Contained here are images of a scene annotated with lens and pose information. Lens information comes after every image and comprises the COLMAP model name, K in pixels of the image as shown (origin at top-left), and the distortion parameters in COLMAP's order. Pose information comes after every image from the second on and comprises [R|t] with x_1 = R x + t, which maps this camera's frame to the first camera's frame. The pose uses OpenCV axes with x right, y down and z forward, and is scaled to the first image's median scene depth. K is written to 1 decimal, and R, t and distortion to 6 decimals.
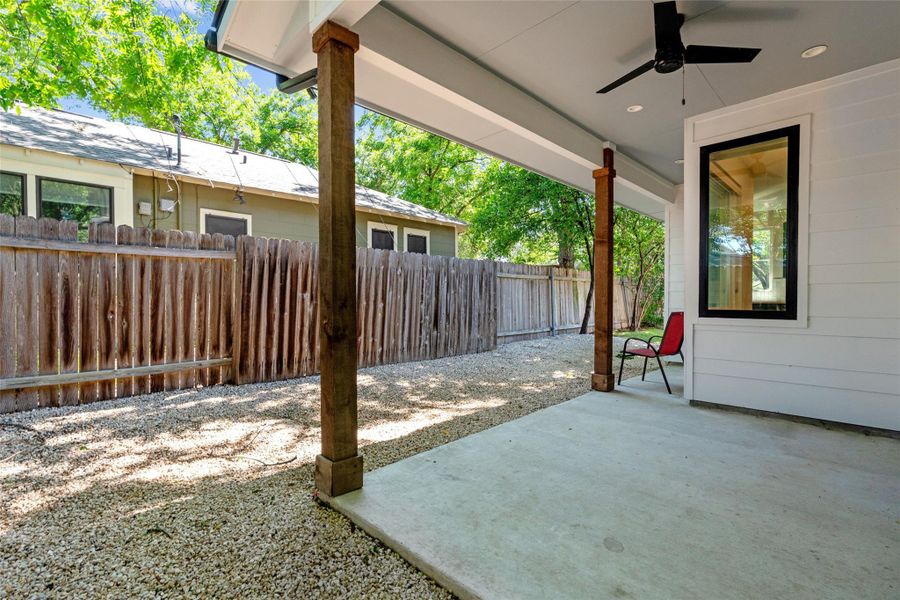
lens RADIAL K [[403.4, 0, 454.3], [0, 403.4, 302.5], [0, 0, 1]] dist [-0.021842, 0.010747]
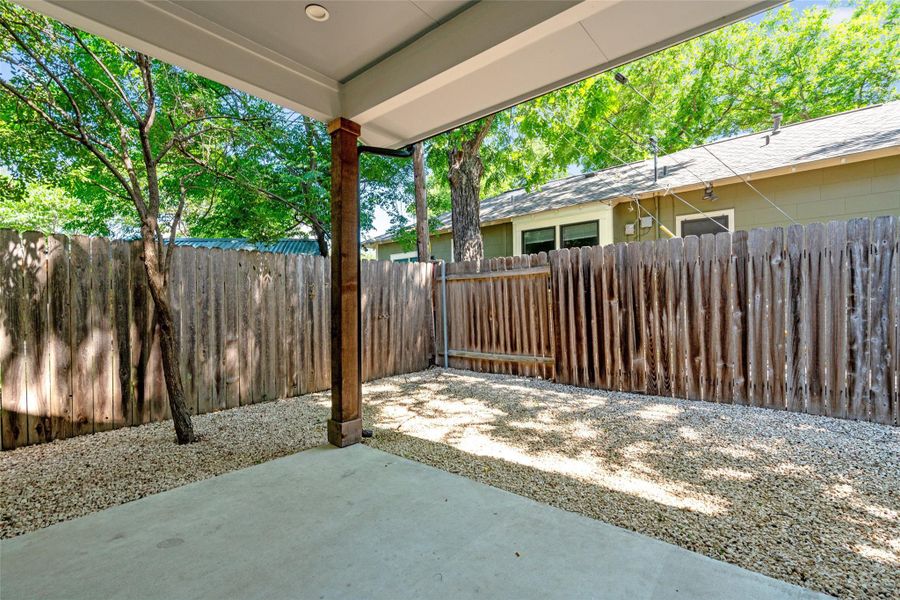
lens RADIAL K [[403.4, 0, 454.3], [0, 403.4, 302.5], [0, 0, 1]] dist [-0.021842, 0.010747]
pose [[0.095744, -0.014861, -0.995295, 0.588147], [-0.000866, 0.999887, -0.015013, -0.003543], [0.995406, 0.002300, 0.095720, 0.634428]]
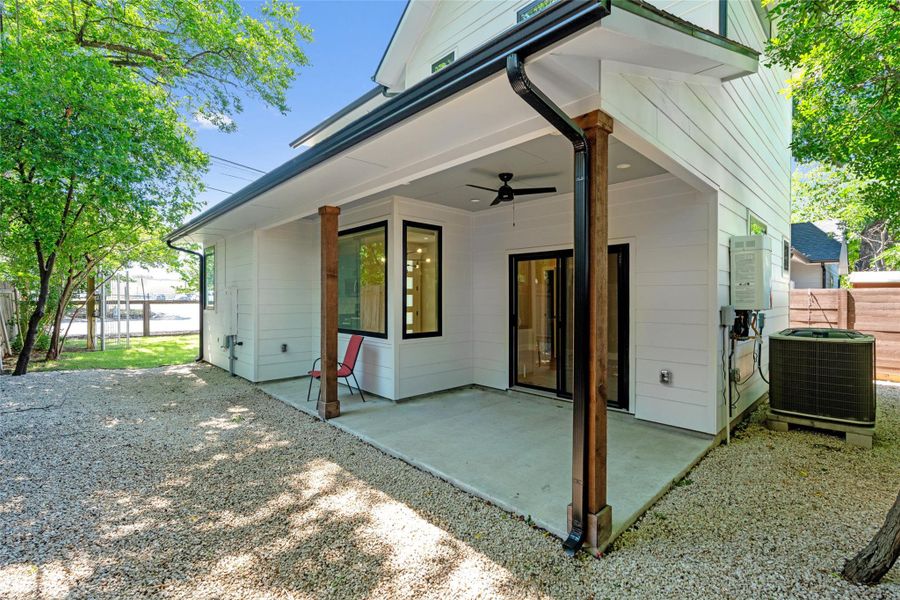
lens RADIAL K [[403.4, 0, 454.3], [0, 403.4, 302.5], [0, 0, 1]] dist [-0.021842, 0.010747]
pose [[0.020754, -0.008579, 0.999748, -0.695954], [0.006522, 0.999943, 0.008445, -0.090656], [-0.999763, 0.006345, 0.020809, 0.678656]]
